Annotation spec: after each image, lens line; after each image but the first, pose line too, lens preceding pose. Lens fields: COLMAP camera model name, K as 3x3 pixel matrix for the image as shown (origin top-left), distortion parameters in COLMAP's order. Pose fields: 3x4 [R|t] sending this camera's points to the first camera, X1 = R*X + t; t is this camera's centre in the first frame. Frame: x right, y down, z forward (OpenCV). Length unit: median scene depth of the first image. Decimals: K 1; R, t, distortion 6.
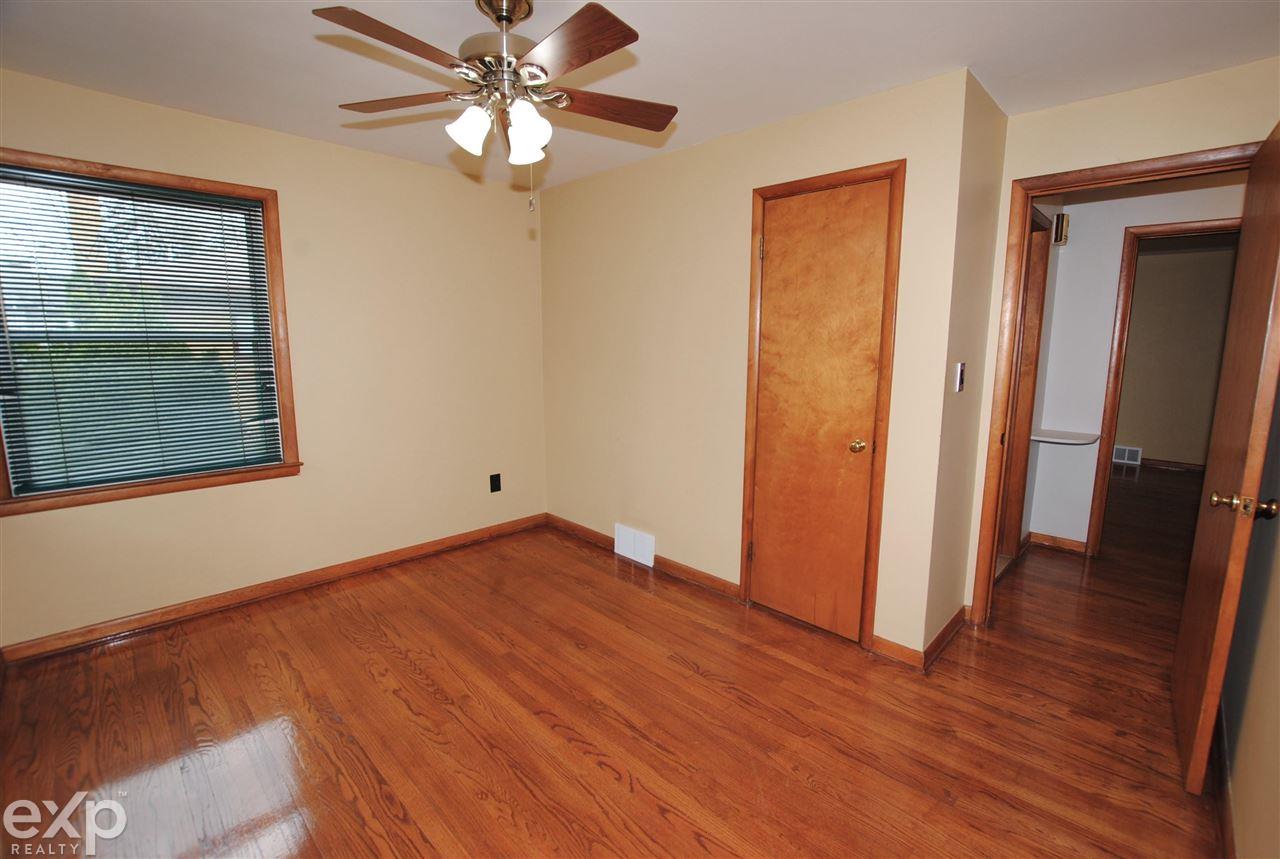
lens RADIAL K [[568.0, 0, 640.0], [0, 568.0, 429.5], [0, 0, 1]] dist [-0.037518, 0.000110]
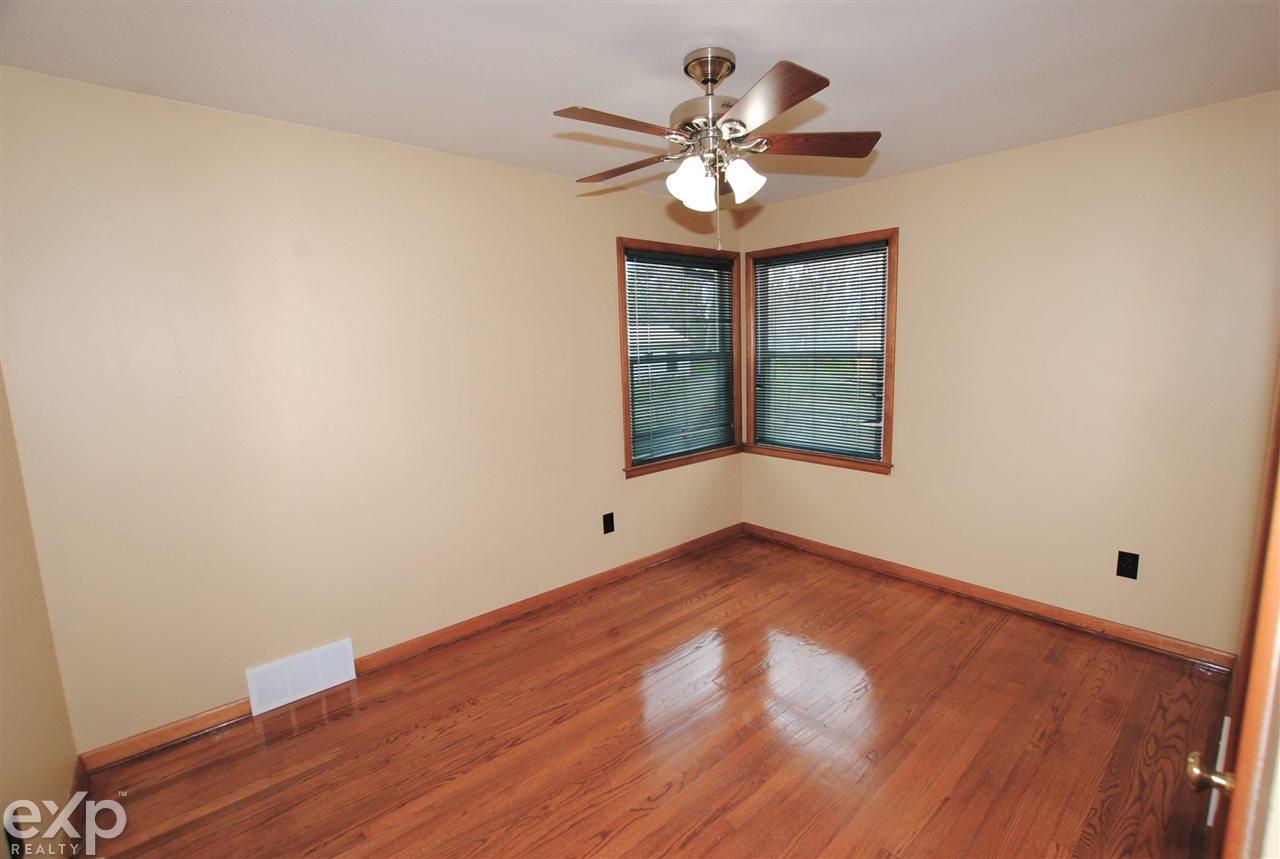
lens RADIAL K [[558.8, 0, 677.4], [0, 558.8, 431.1], [0, 0, 1]] dist [-0.038862, 0.000115]
pose [[-0.031361, 0.151005, -0.988035, 0.542015], [-0.130507, 0.979440, 0.153834, -0.133140], [0.990951, 0.133770, -0.011009, 0.608571]]
